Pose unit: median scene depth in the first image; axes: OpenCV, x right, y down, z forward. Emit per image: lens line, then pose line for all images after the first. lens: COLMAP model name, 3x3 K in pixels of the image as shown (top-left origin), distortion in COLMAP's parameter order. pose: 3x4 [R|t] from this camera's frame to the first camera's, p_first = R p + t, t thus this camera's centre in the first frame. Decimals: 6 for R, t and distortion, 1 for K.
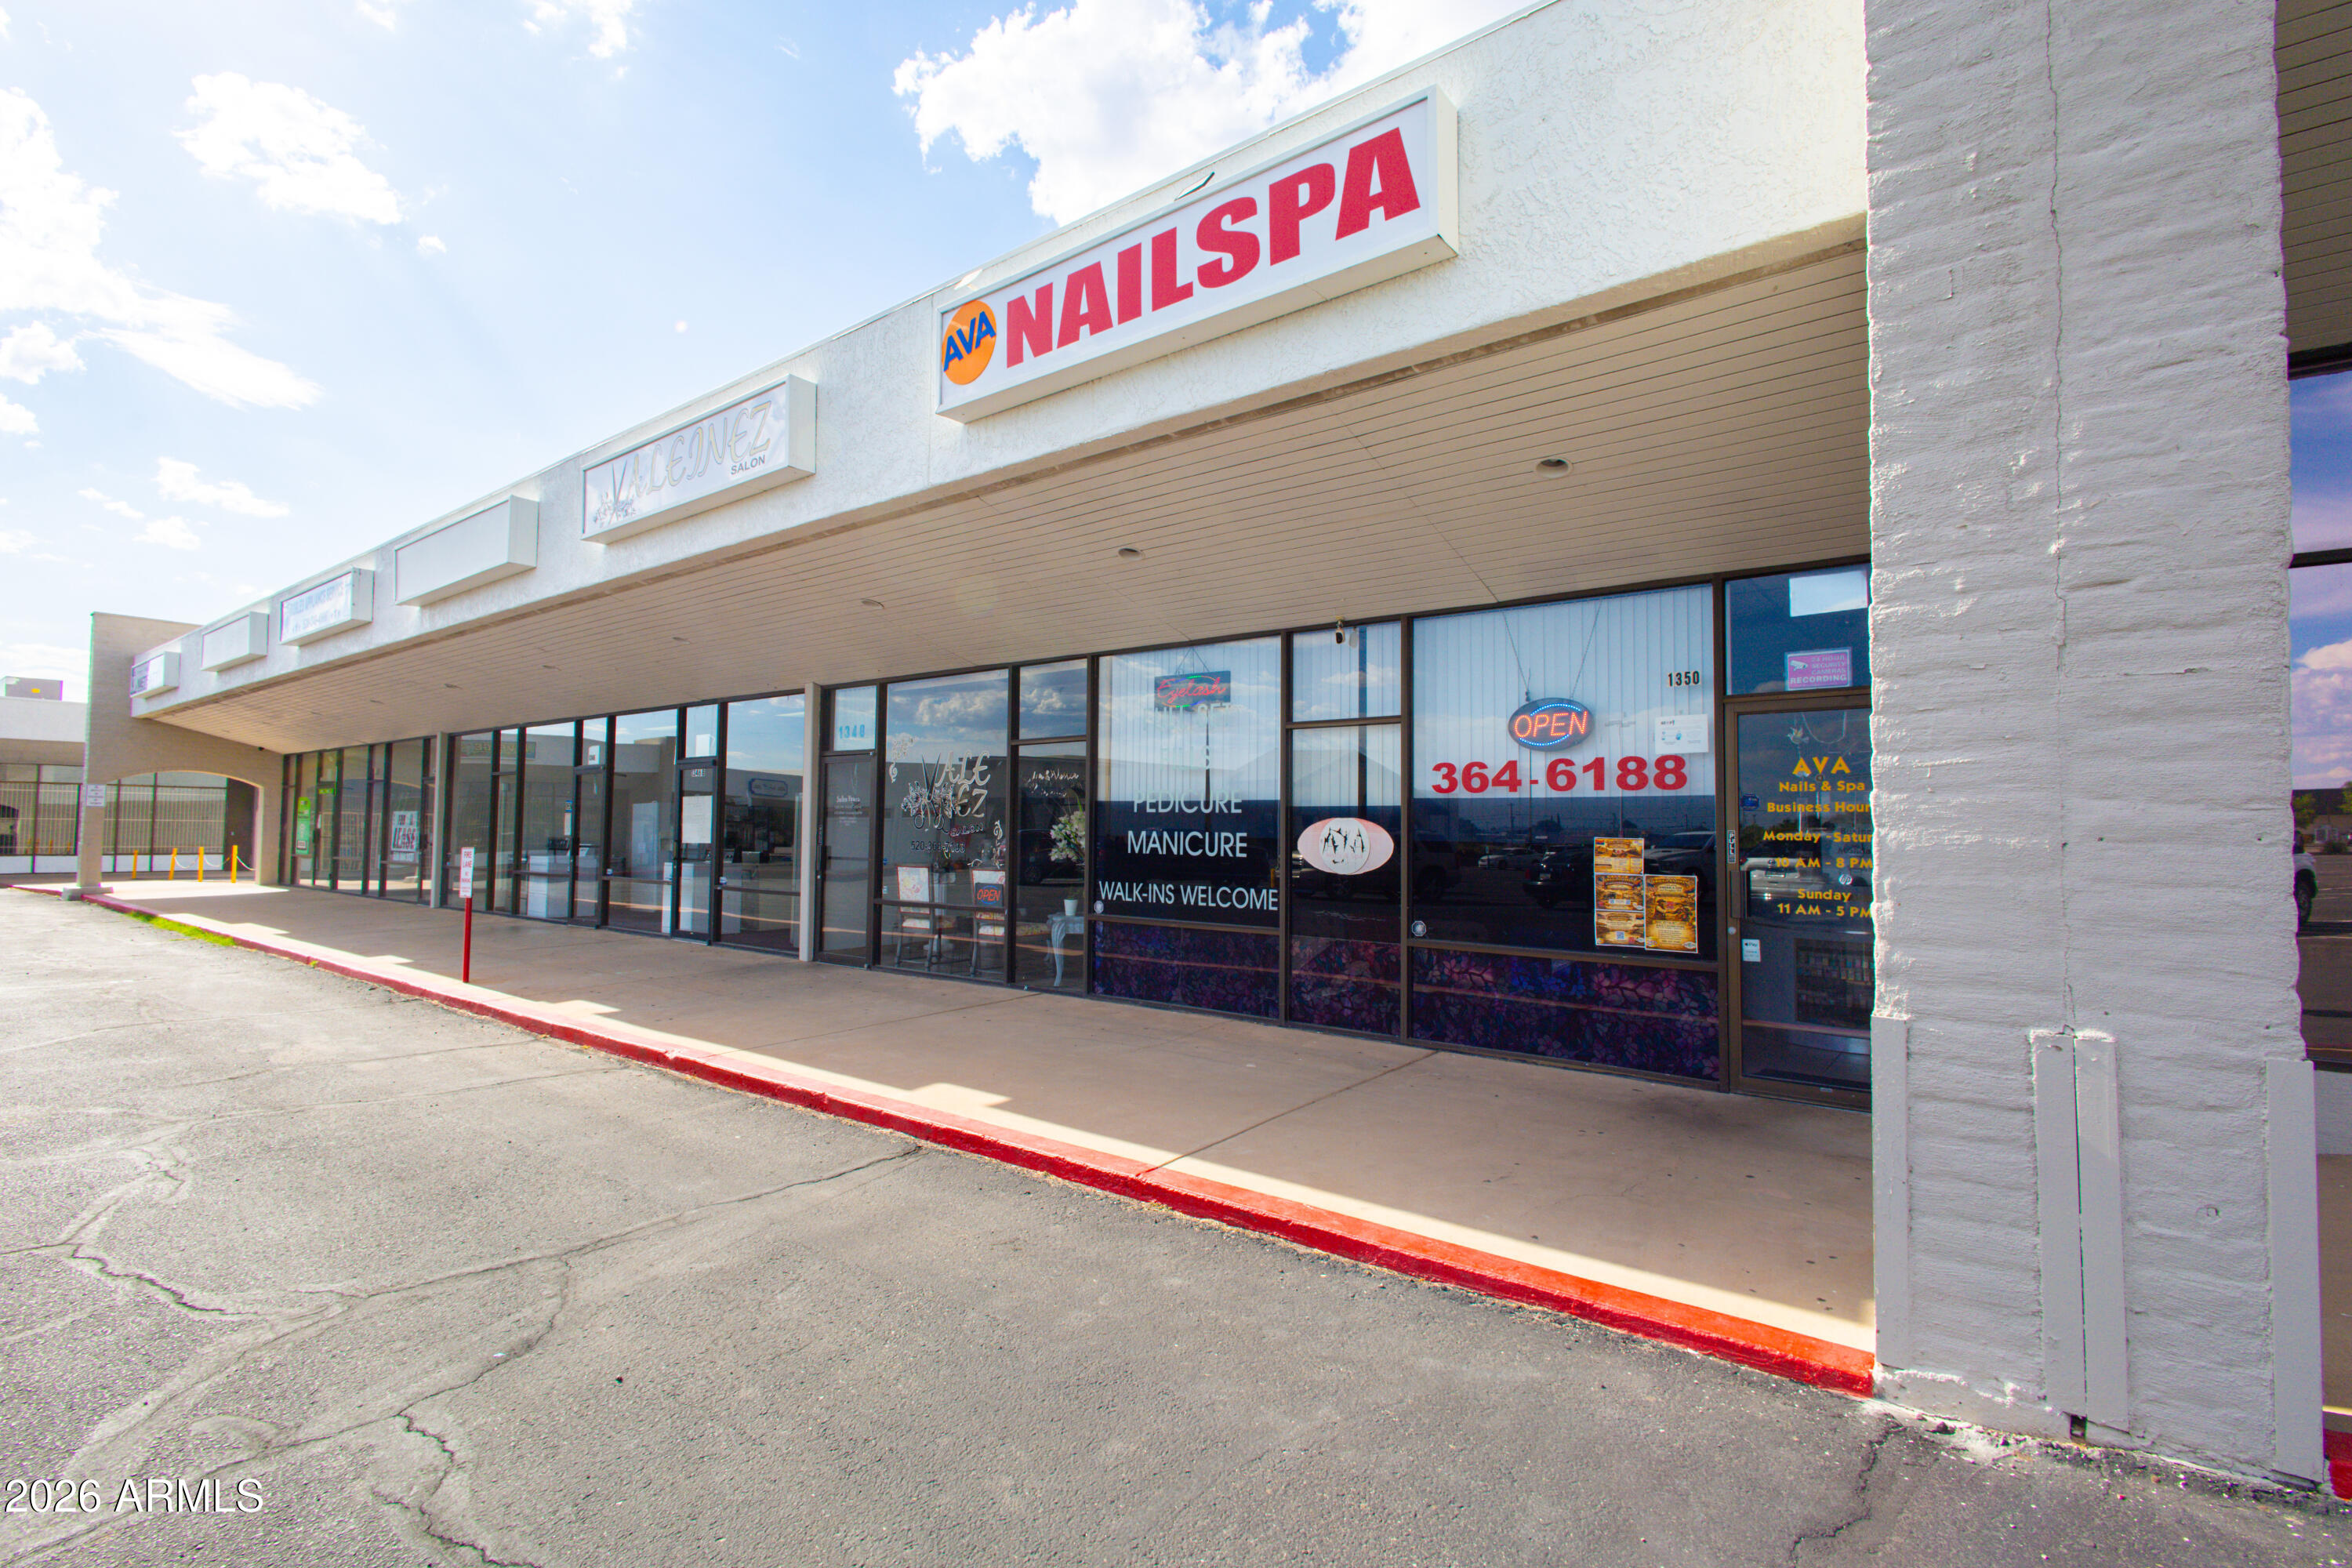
lens RADIAL K [[1073.3, 0, 1176.0], [0, 1073.3, 784.0], [0, 0, 1]] dist [0.014610, -0.006181]
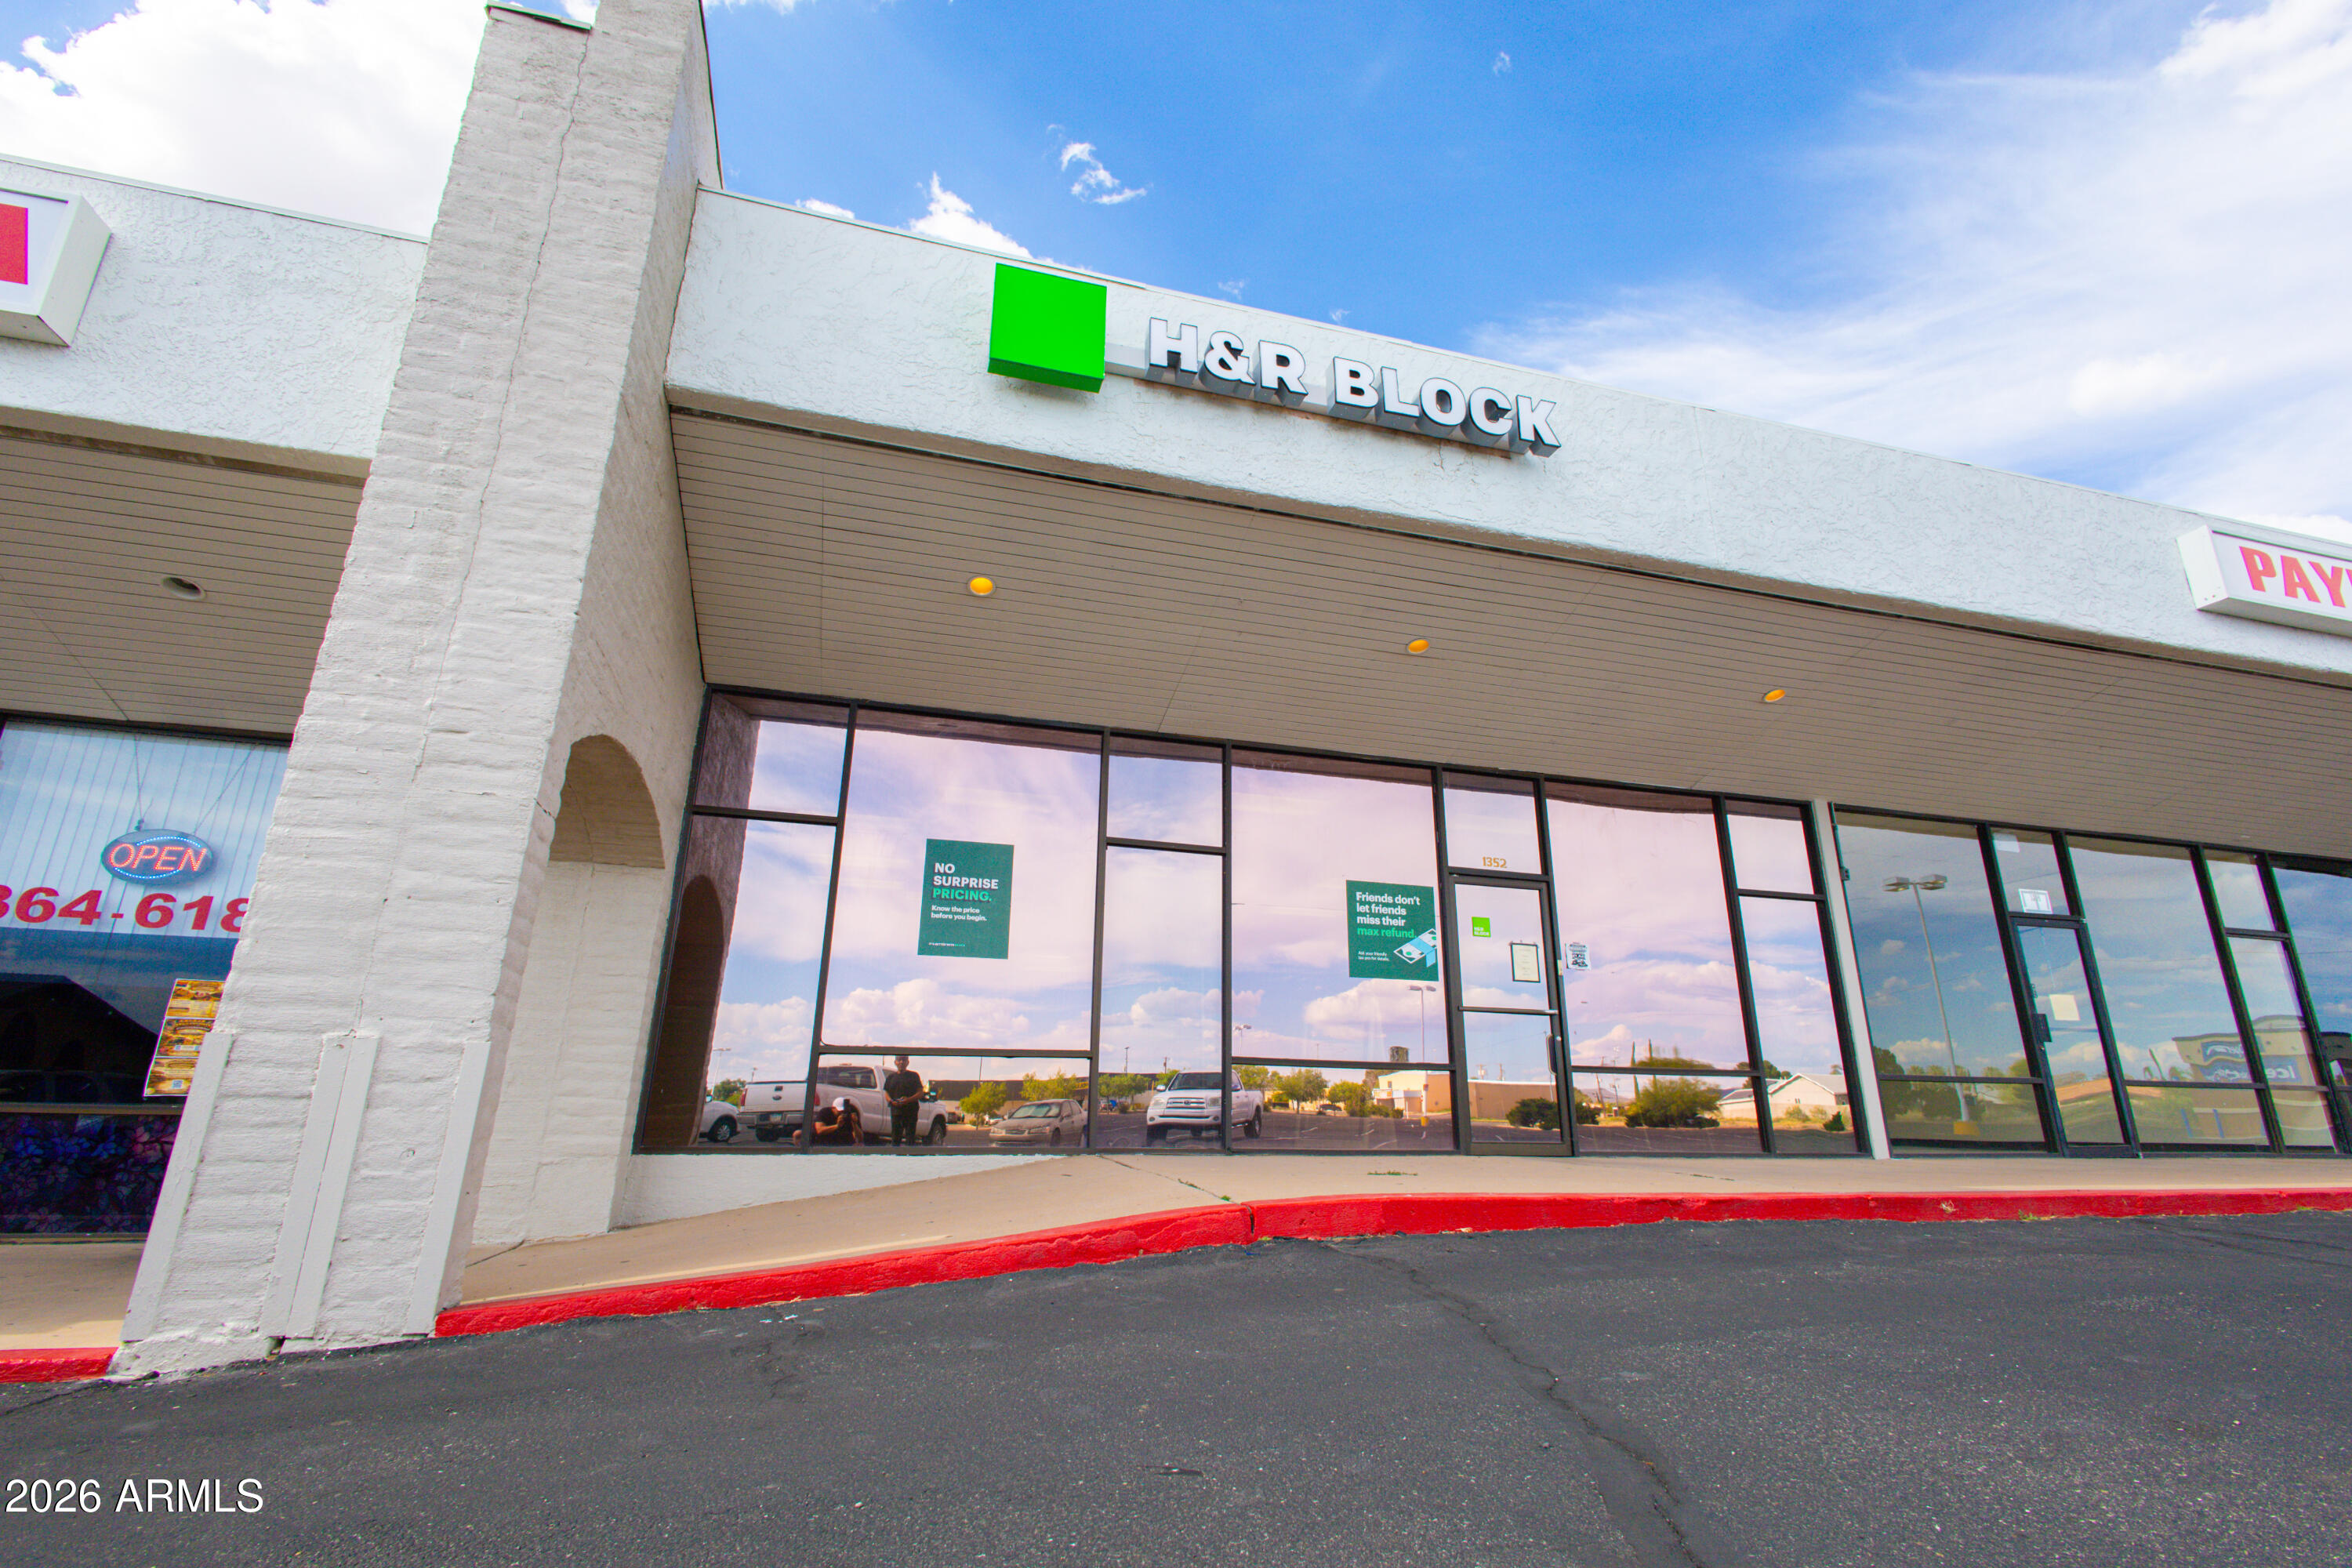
lens RADIAL K [[1073.3, 0, 1176.0], [0, 1073.3, 784.0], [0, 0, 1]] dist [0.014610, -0.006181]
pose [[0.585534, 0.240982, 0.774001, 0.285793], [-0.041587, 0.962466, -0.268198, 0.237455], [-0.809581, 0.124851, 0.573578, -0.646987]]
